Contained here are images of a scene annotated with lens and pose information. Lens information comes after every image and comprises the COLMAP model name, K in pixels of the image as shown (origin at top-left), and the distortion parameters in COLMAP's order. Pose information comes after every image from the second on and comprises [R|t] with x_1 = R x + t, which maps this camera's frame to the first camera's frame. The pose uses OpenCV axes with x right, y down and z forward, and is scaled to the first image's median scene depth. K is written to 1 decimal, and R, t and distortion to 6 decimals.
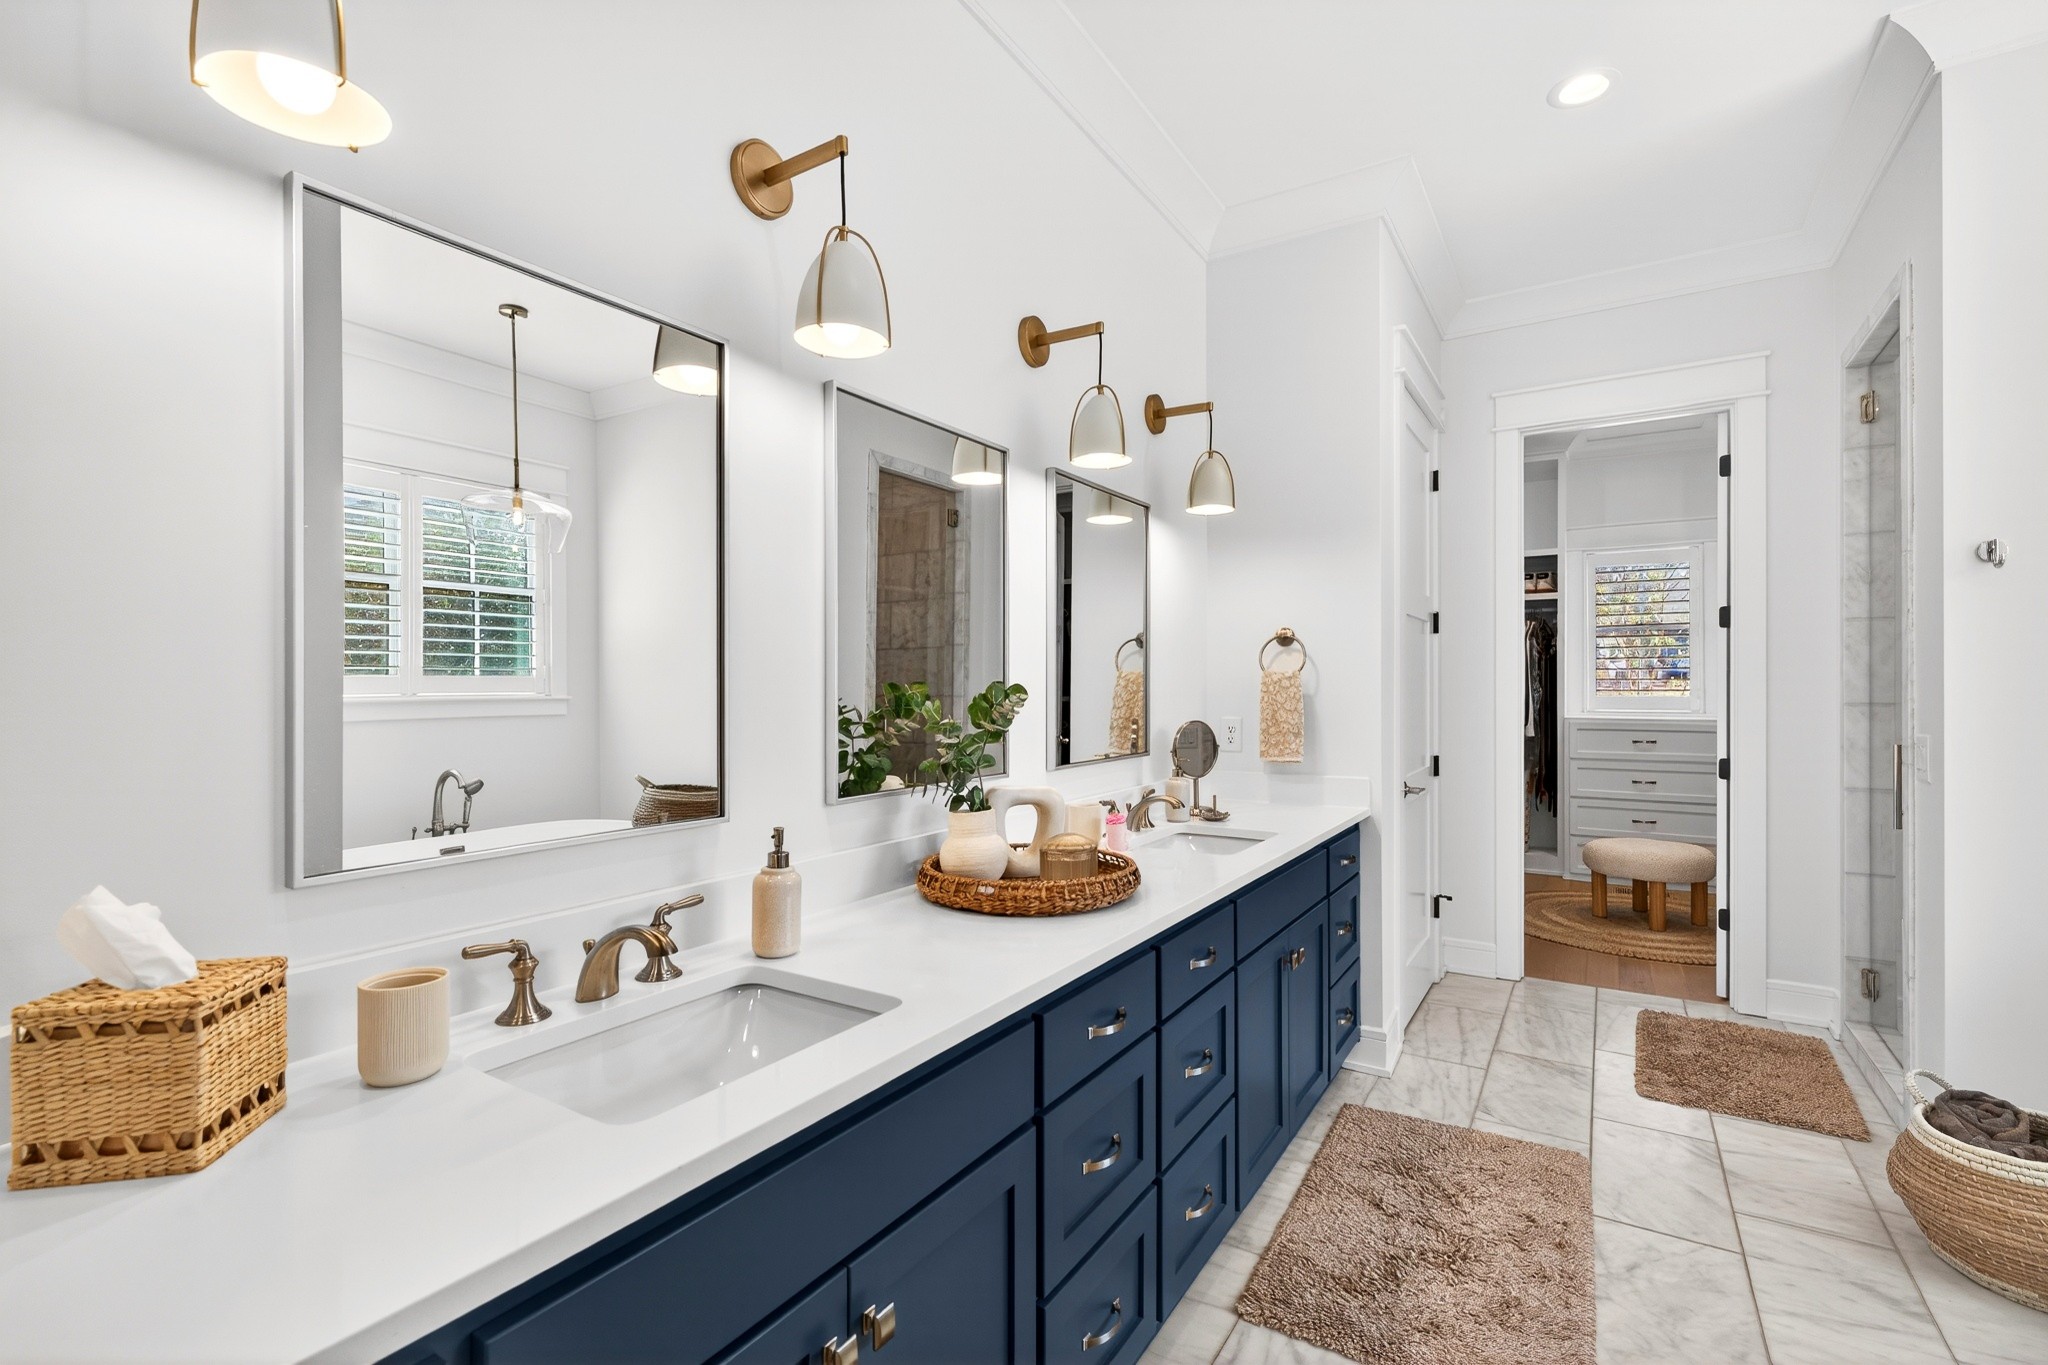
lens RADIAL K [[935.6, 0, 1028.6], [0, 935.6, 681.2], [0, 0, 1]] dist [0.000340, 0.000028]
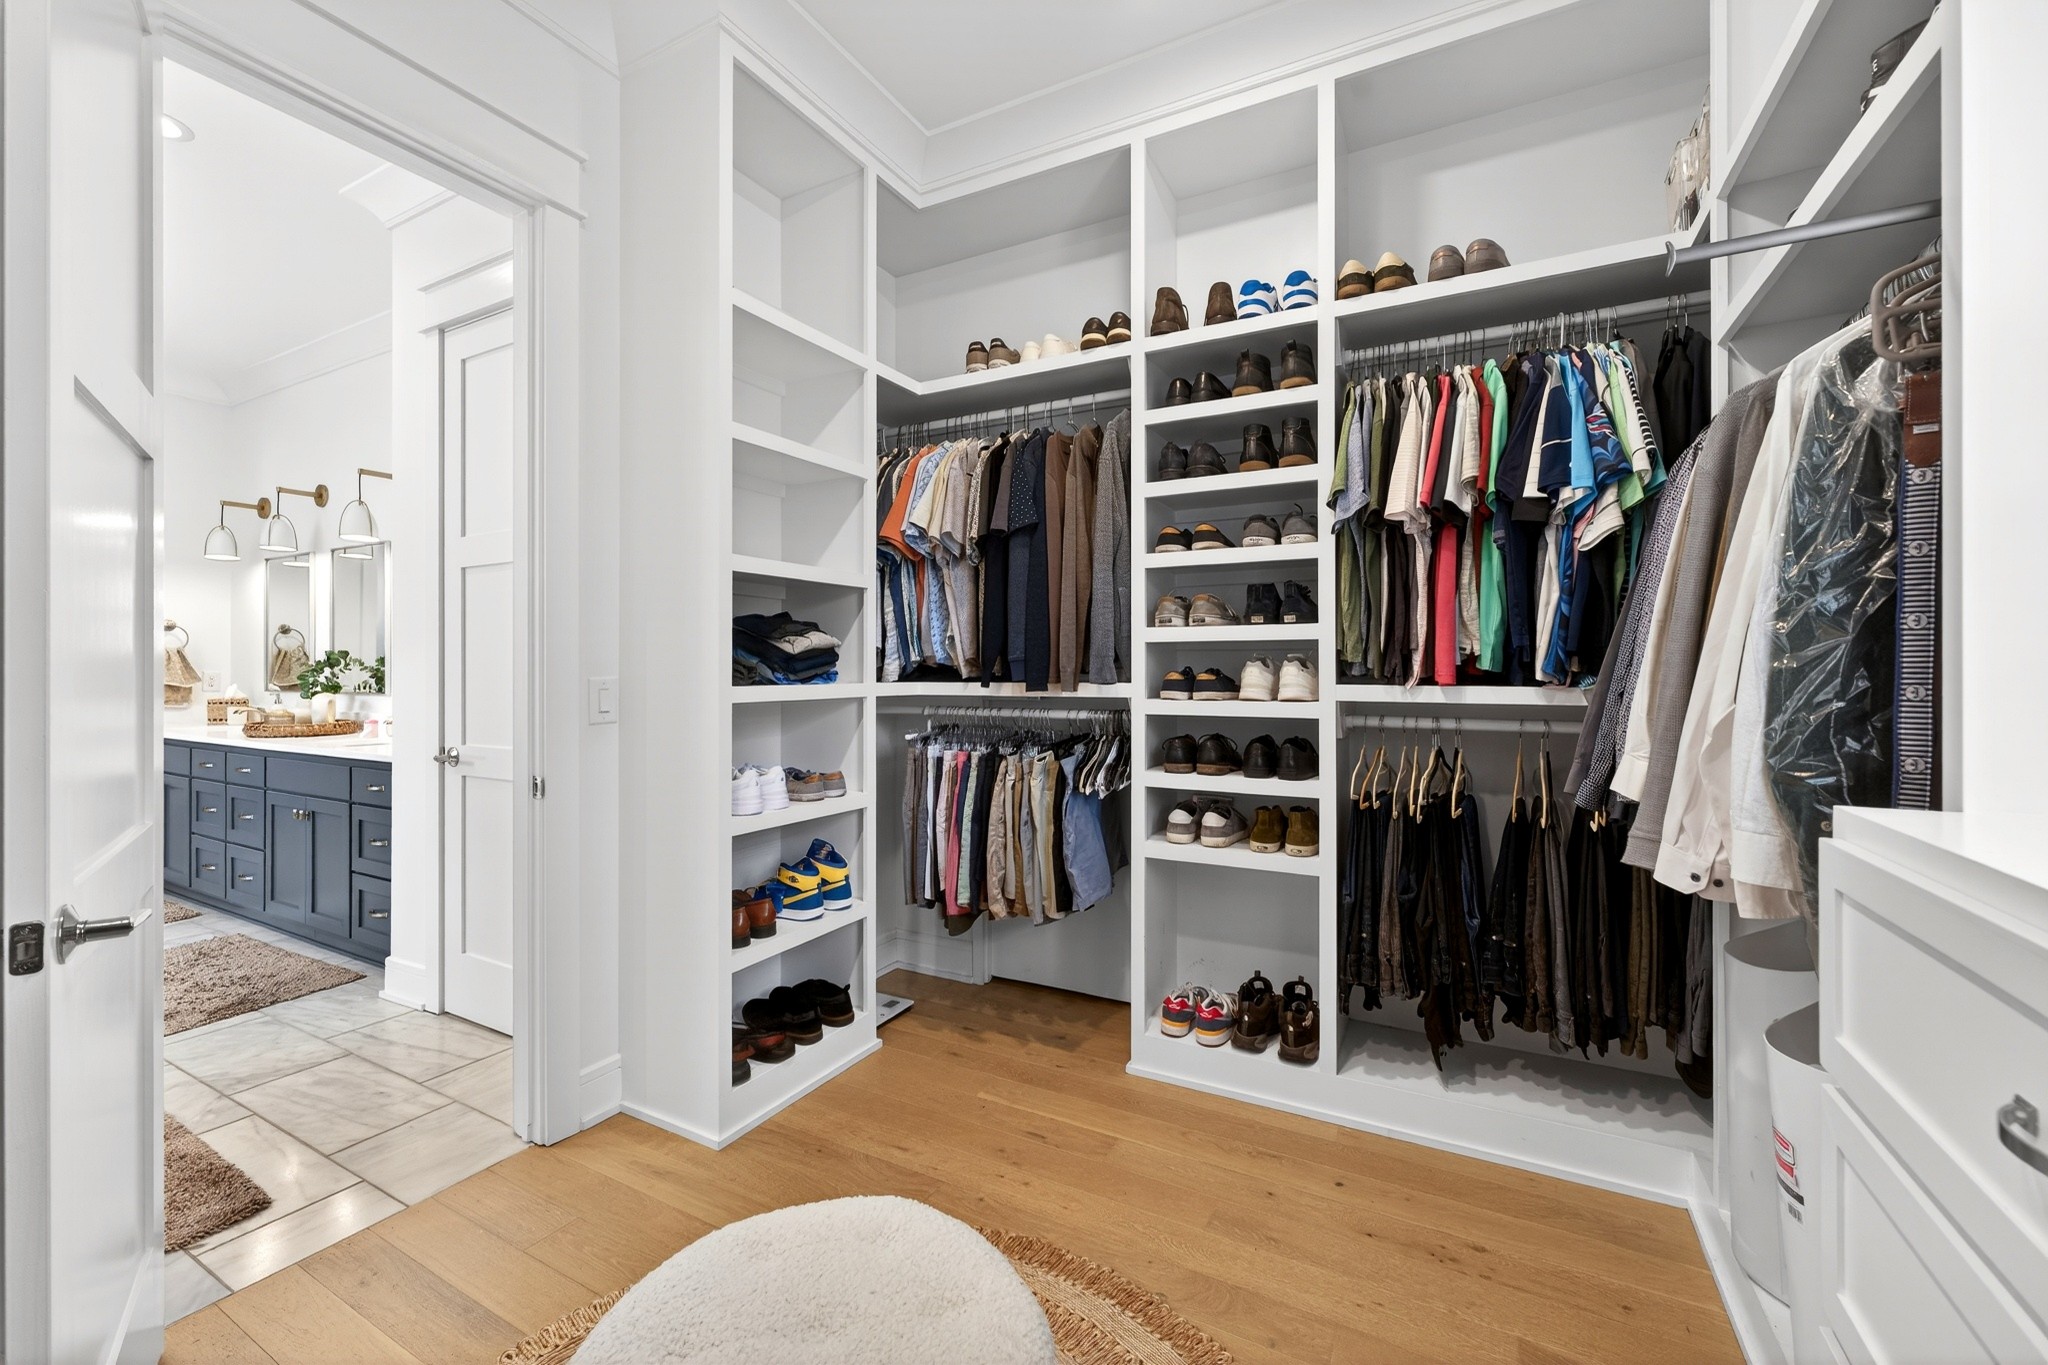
lens RADIAL K [[828.2, 0, 1021.9], [0, 828.2, 669.6], [0, 0, 1]] dist [0.001154, -0.000997]
pose [[0.055033, 0.007148, -0.998459, 1.309918], [0.003171, 0.999968, 0.007333, 0.023594], [0.998479, -0.003570, 0.055009, 1.583687]]
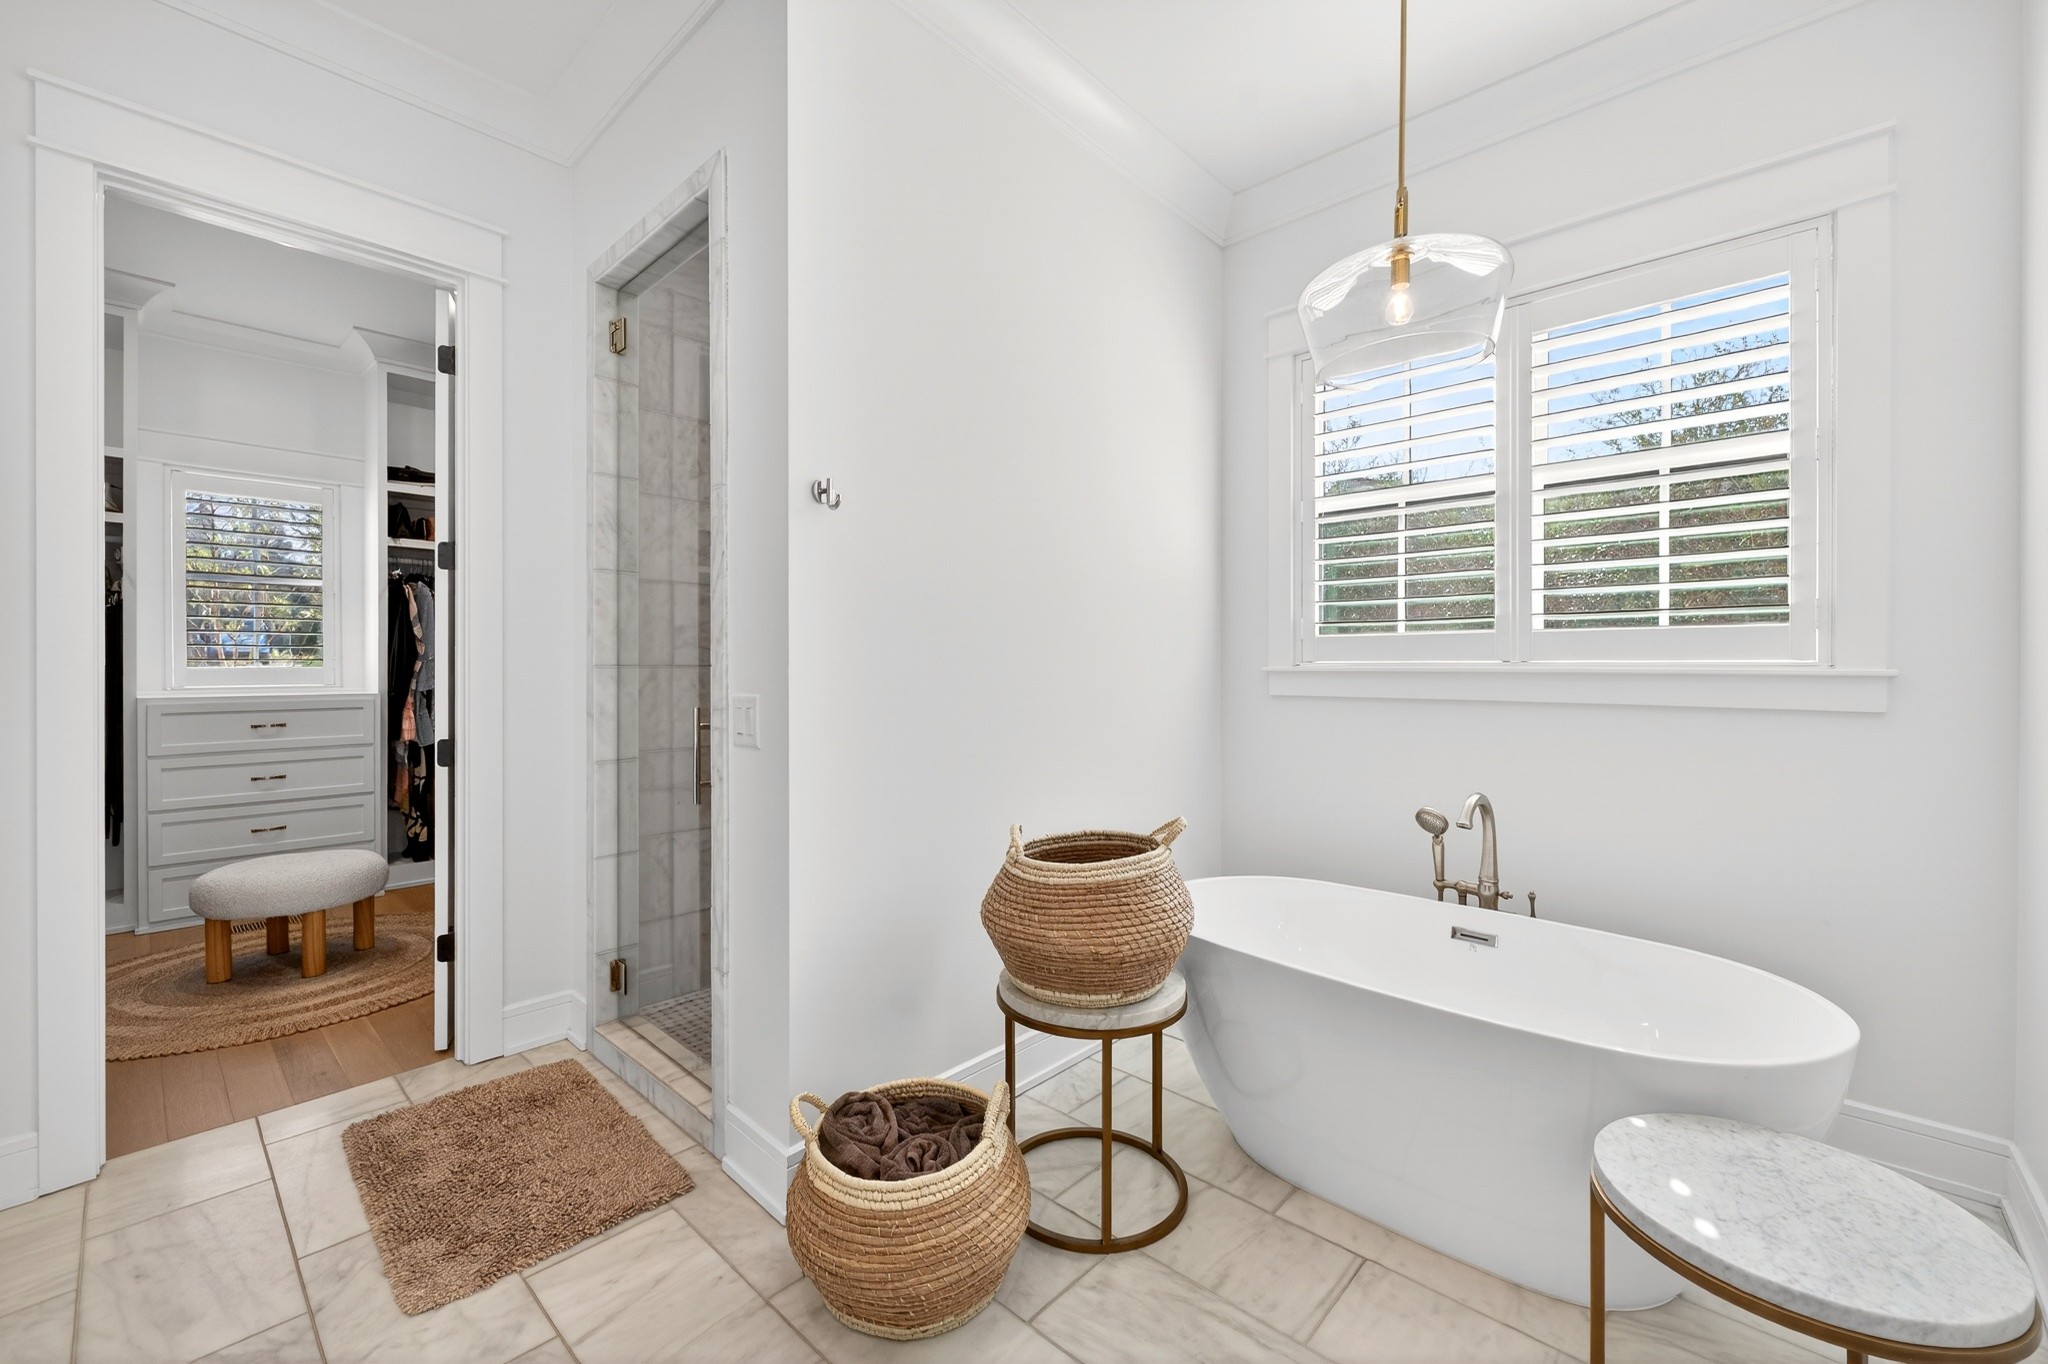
lens RADIAL K [[828.2, 0, 1023.6], [0, 828.2, 673.1], [0, 0, 1]] dist [0.001154, -0.000997]
pose [[0.189978, -0.003925, 0.981781, 0.187720], [-0.006690, 0.999964, 0.005292, 0.024566], [-0.981766, -0.007573, 0.189945, 0.460866]]
